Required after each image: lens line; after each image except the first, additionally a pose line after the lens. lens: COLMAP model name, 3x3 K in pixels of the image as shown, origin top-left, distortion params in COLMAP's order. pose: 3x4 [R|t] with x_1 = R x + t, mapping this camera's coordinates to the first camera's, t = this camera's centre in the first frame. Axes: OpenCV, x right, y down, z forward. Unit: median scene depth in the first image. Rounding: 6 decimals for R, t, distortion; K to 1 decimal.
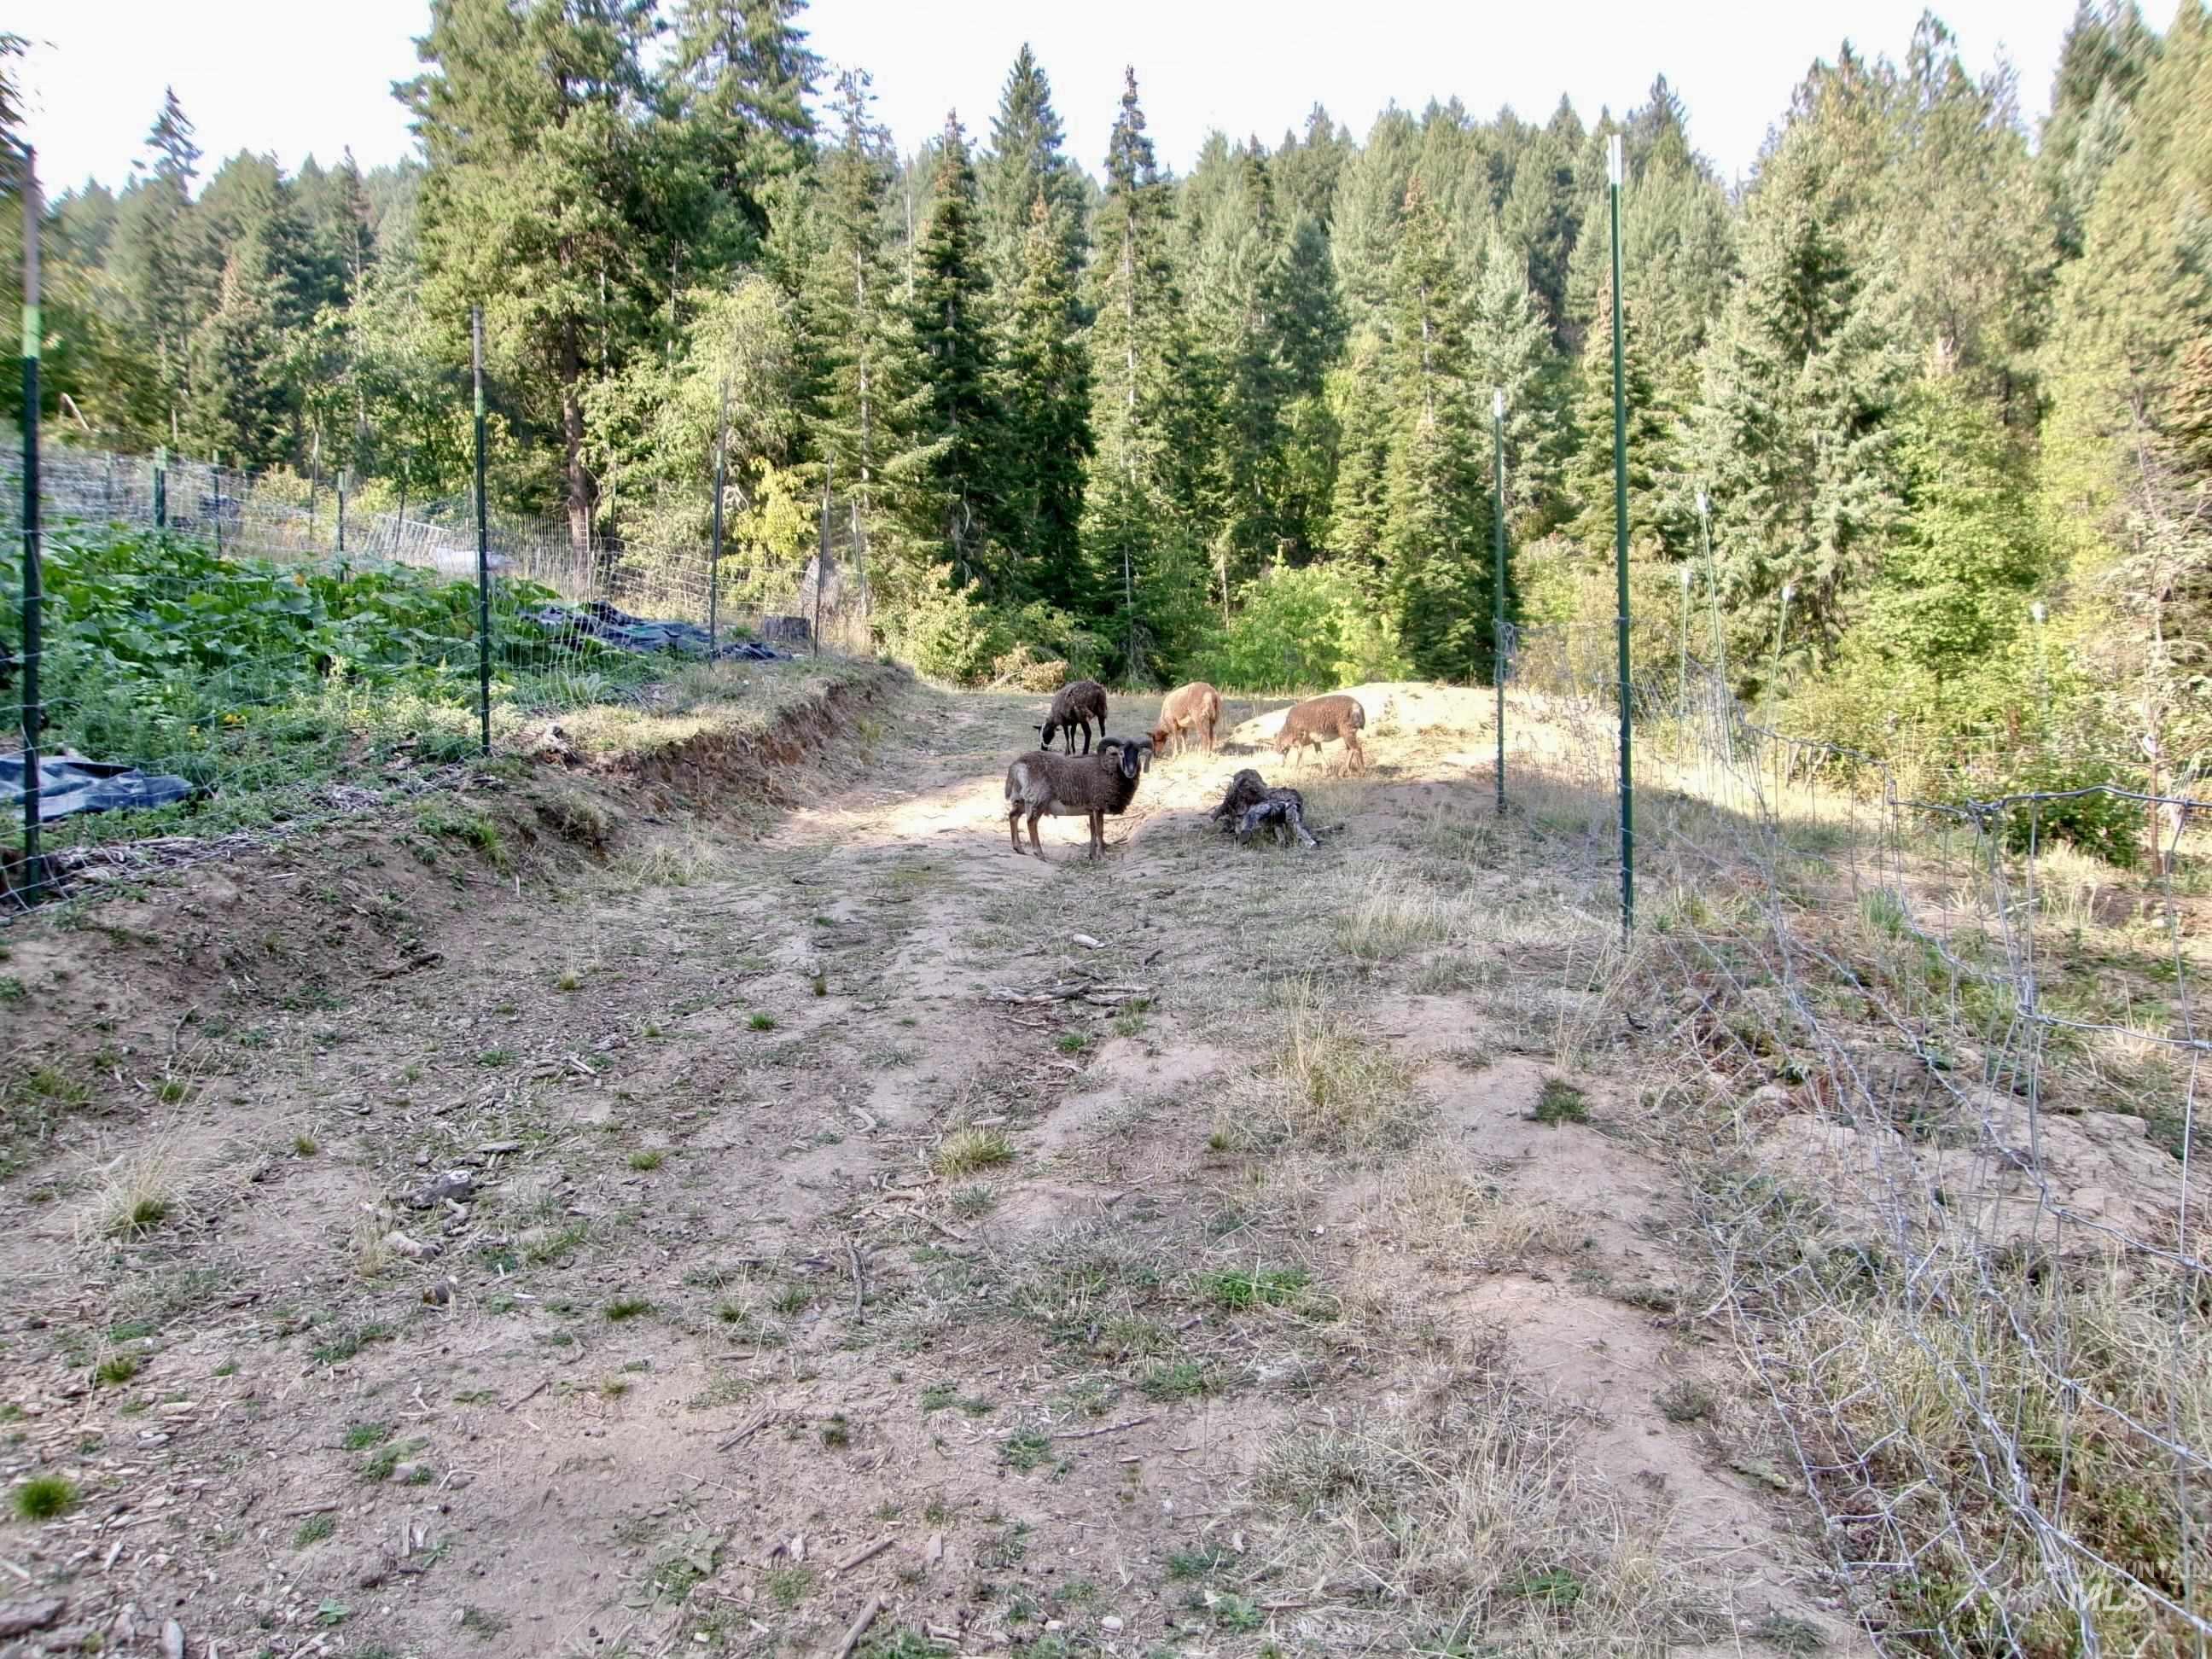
lens RADIAL K [[1717.0, 0, 1093.0], [0, 1717.0, 823.4], [0, 0, 1]] dist [-0.037630, 0.068945]
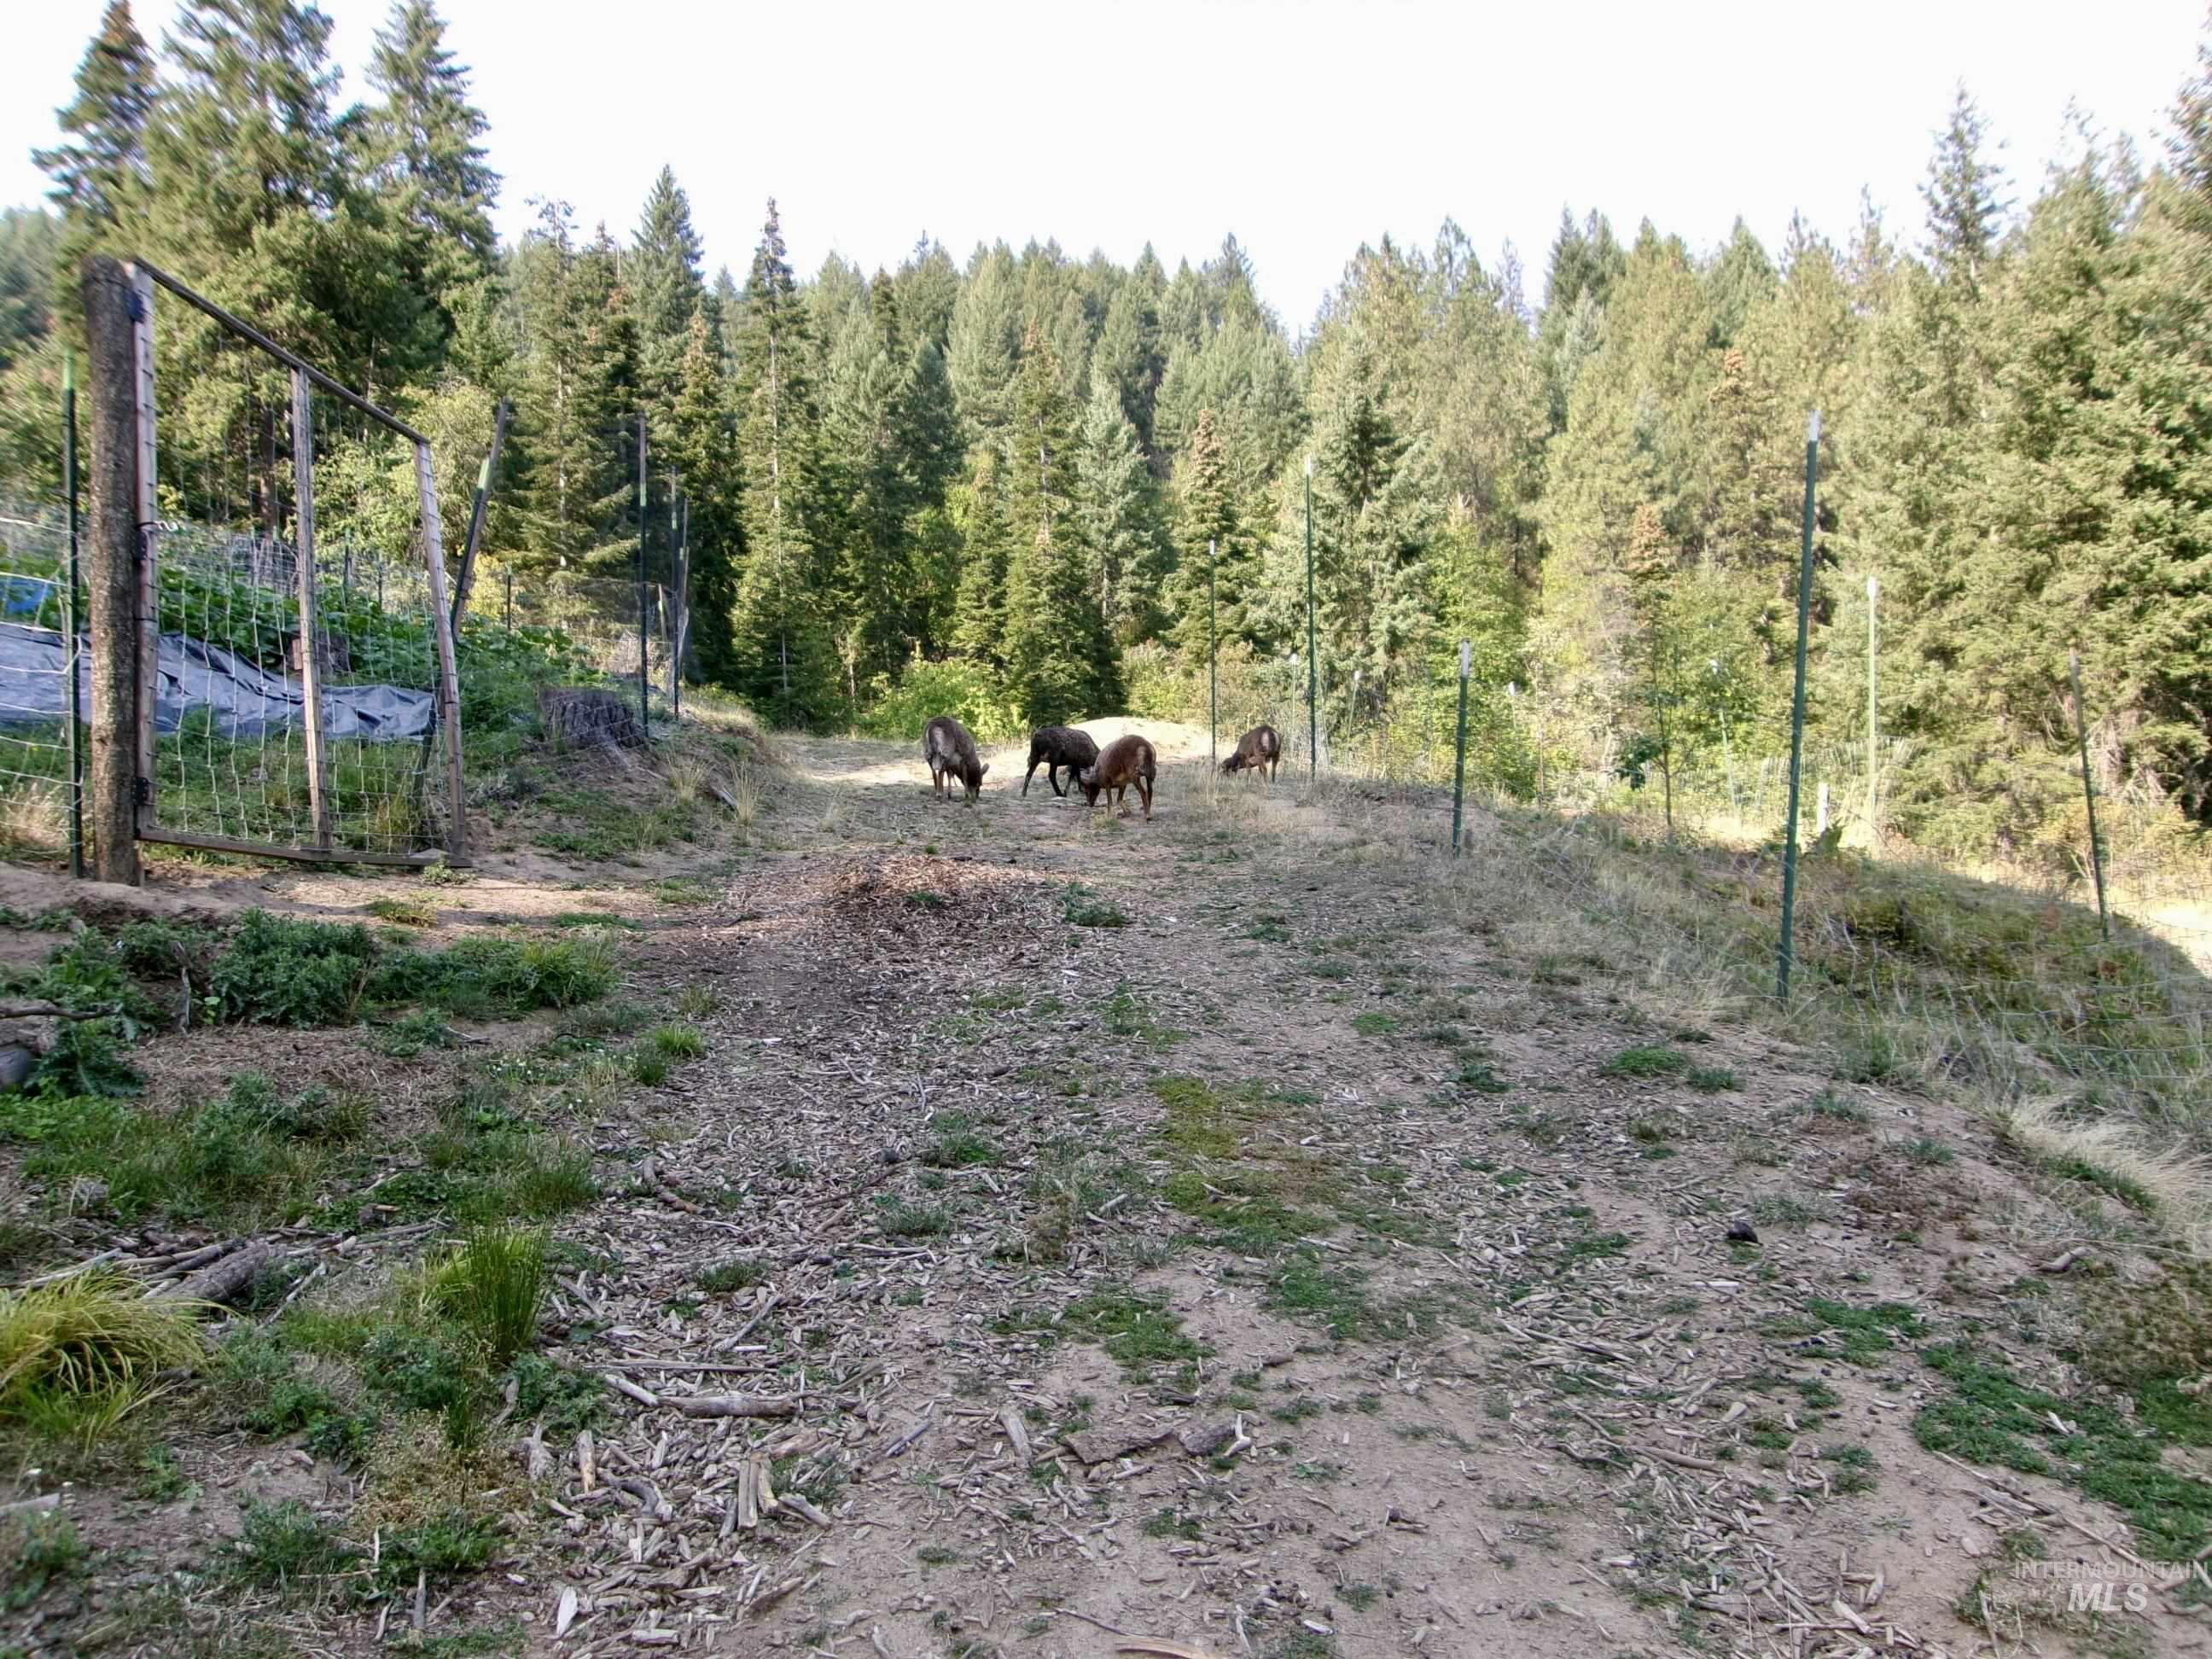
lens RADIAL K [[1717.0, 0, 1098.6], [0, 1717.0, 831.0], [0, 0, 1]] dist [-0.037630, 0.068945]
pose [[0.970811, 0.006950, 0.239745, -0.048455], [0.006101, 0.998541, -0.053653, 0.023349], [-0.239768, 0.053550, 0.969352, -0.109688]]
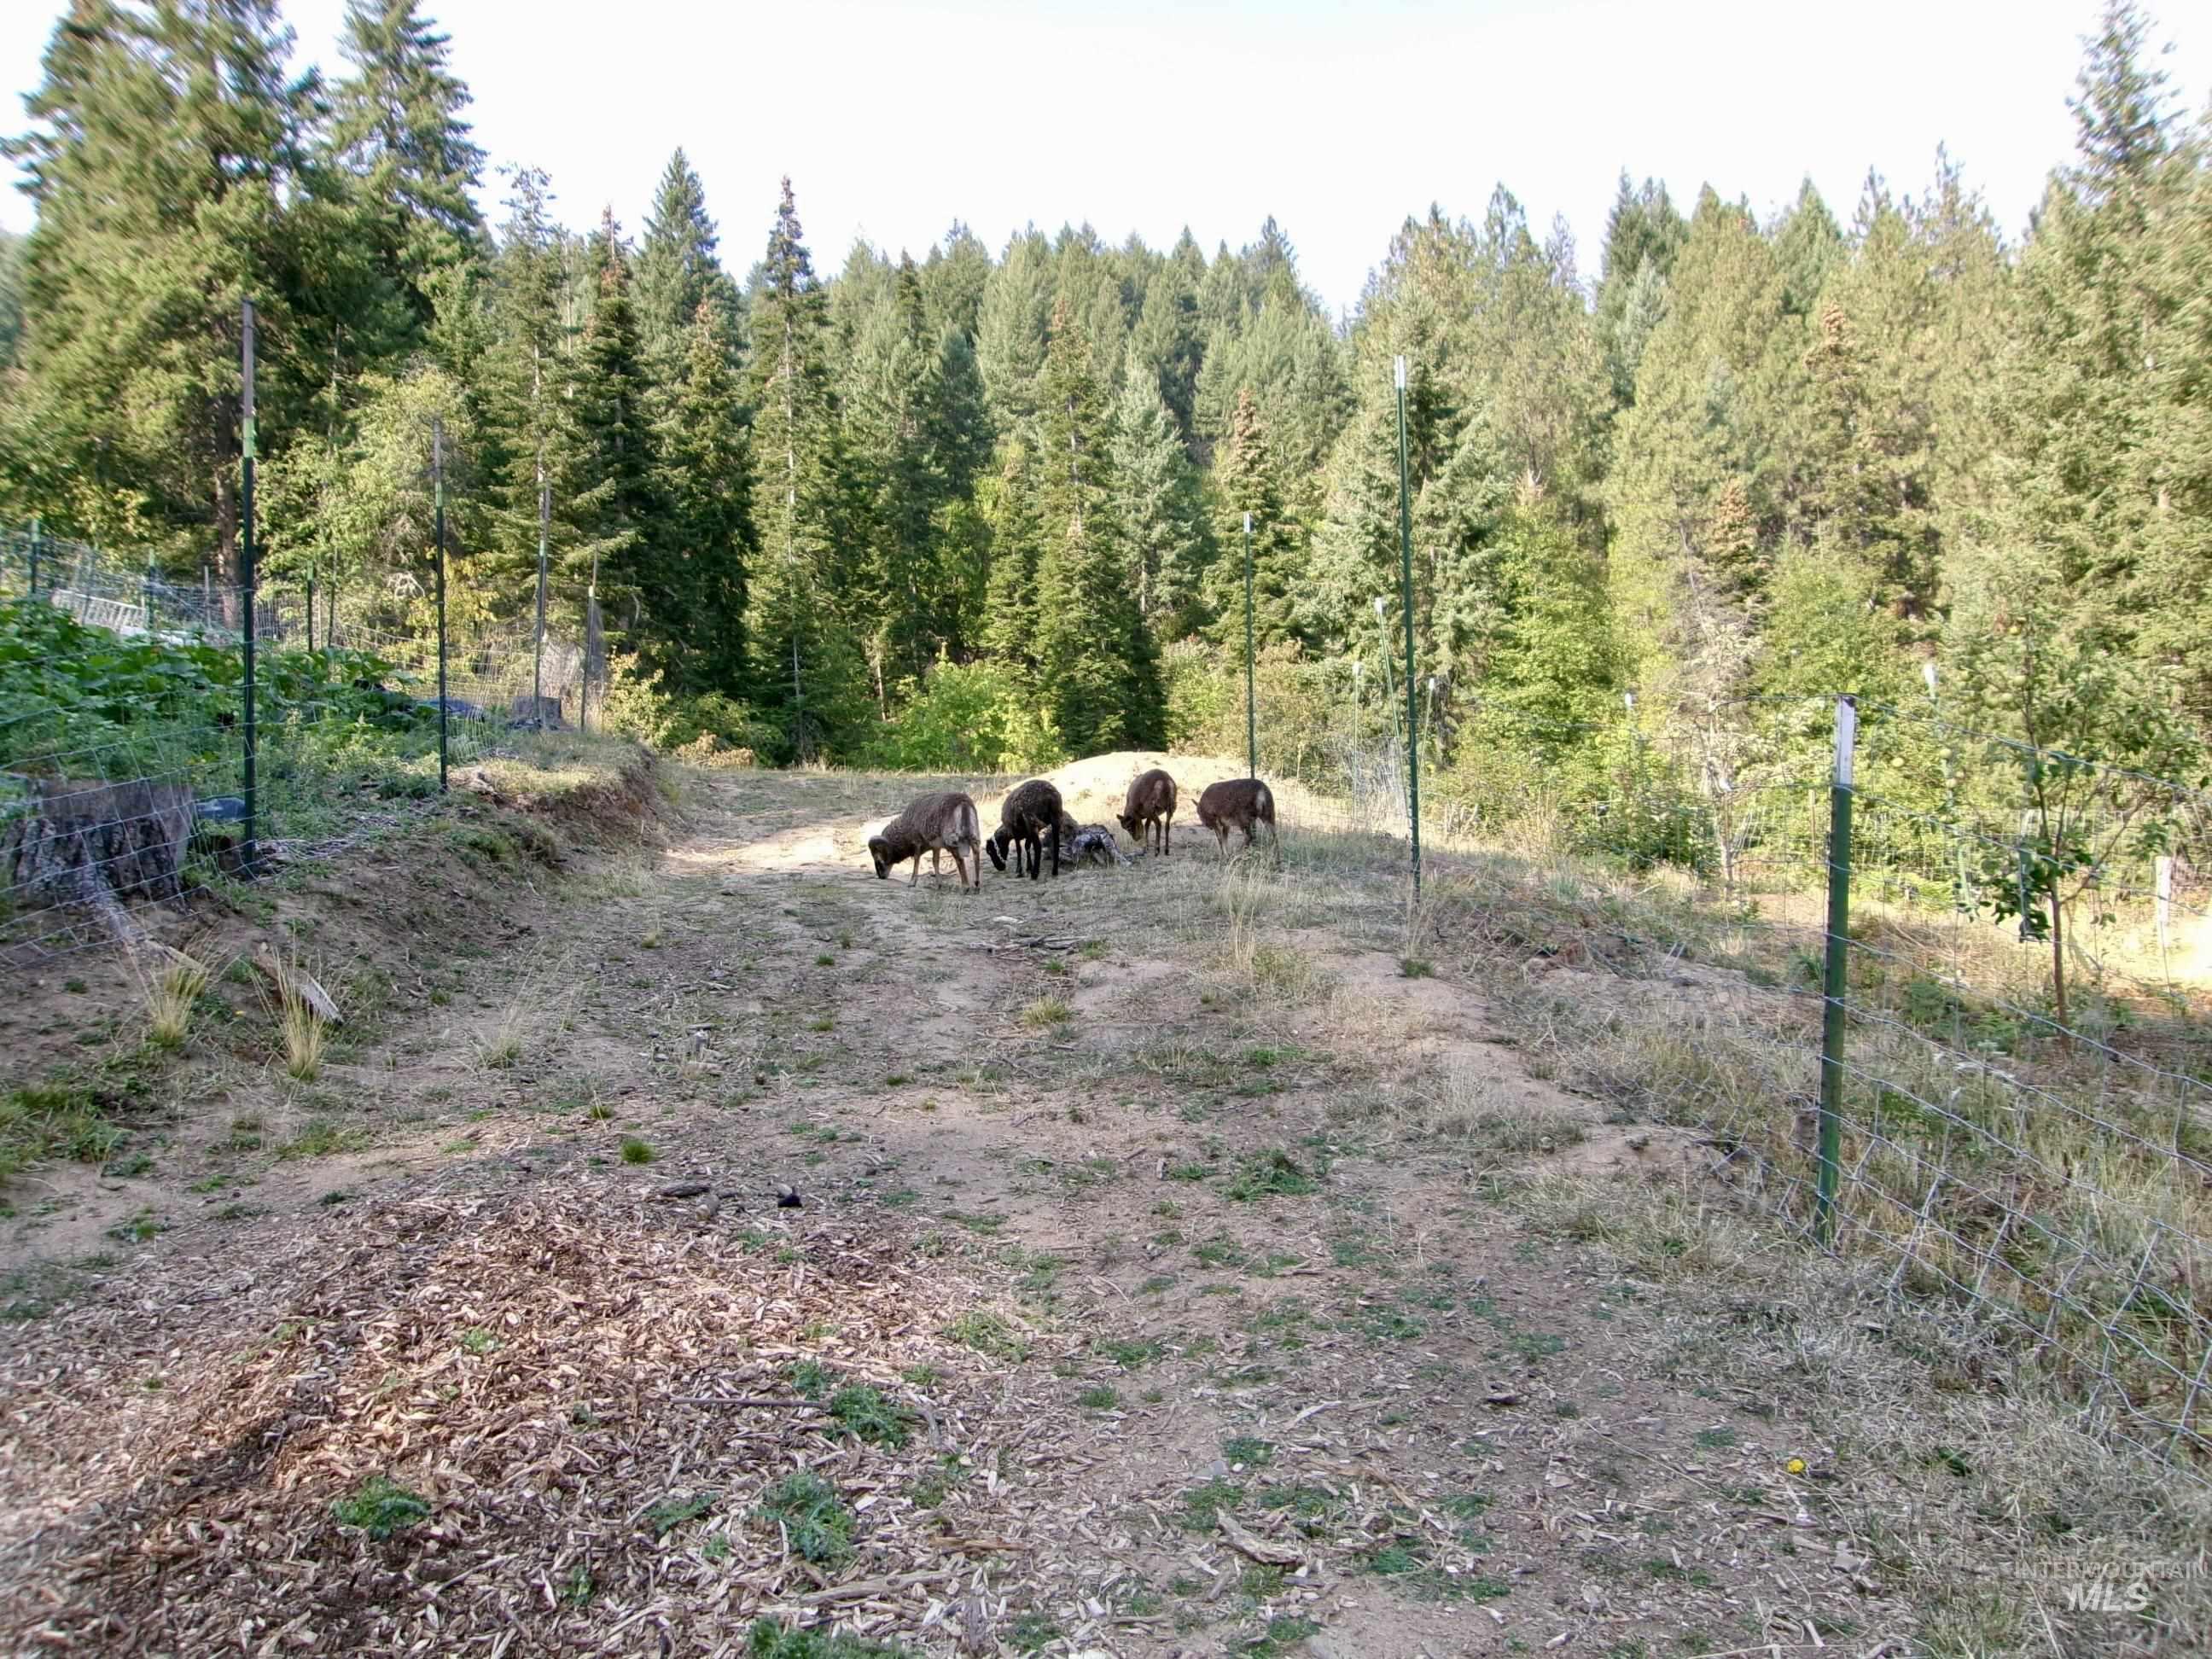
lens RADIAL K [[1717.0, 0, 1095.5], [0, 1717.0, 825.8], [0, 0, 1]] dist [-0.037630, 0.068945]
pose [[0.977459, -0.005886, 0.211042, -0.022670], [0.017604, 0.998403, -0.053689, 0.007210], [-0.210389, 0.056194, 0.976001, -0.031902]]
